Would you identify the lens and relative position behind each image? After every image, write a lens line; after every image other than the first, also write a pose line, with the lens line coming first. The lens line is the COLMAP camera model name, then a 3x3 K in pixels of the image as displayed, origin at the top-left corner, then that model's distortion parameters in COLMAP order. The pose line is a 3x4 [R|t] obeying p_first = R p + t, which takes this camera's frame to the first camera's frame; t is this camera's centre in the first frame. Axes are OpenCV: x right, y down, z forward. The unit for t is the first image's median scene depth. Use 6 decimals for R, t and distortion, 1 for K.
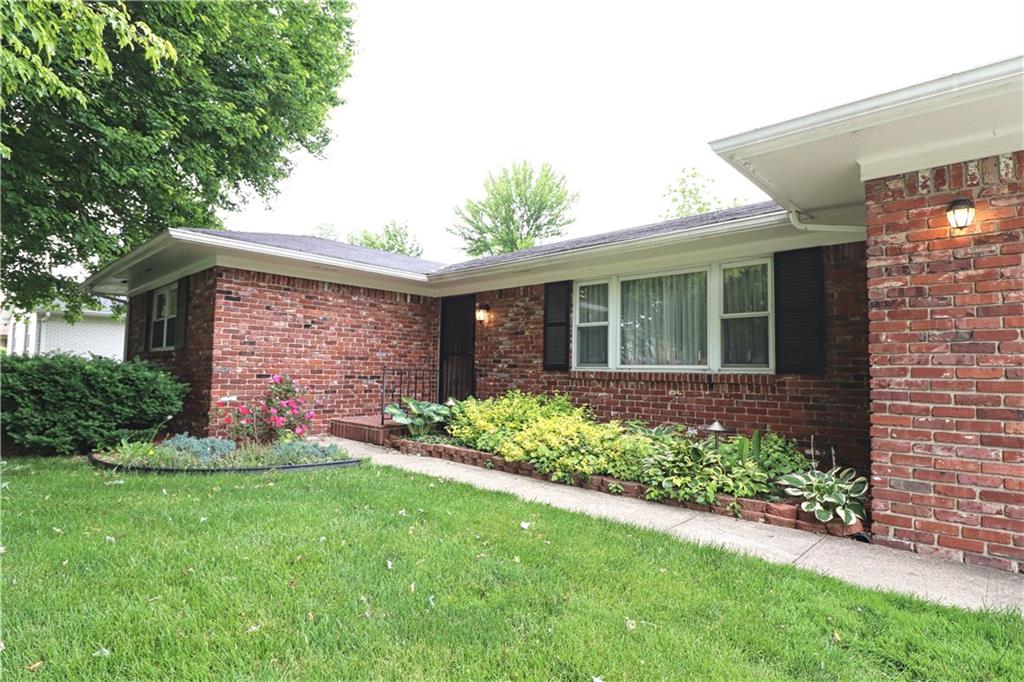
lens RADIAL K [[537.5, 0, 515.4], [0, 537.5, 340.7], [0, 0, 1]] dist [-0.005608, -0.000517]
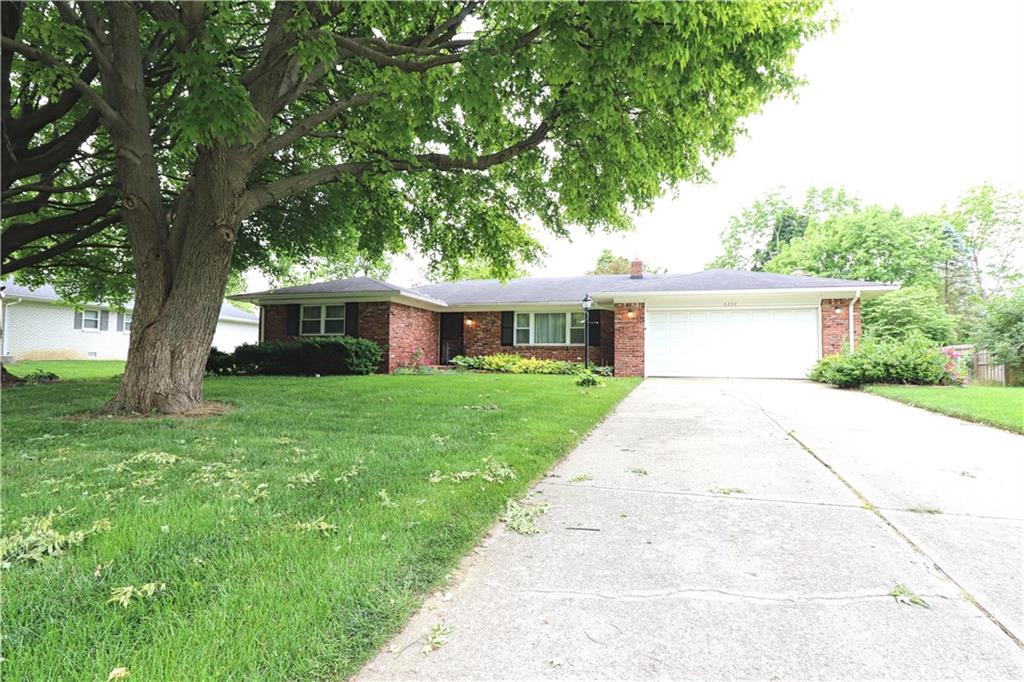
lens RADIAL K [[537.5, 0, 511.2], [0, 537.5, 341.9], [0, 0, 1]] dist [-0.005608, -0.000517]
pose [[0.895600, 0.010073, 0.444746, -1.147270], [-0.022623, 0.999481, 0.022919, -0.023247], [-0.444284, -0.030587, 0.895364, -1.440744]]
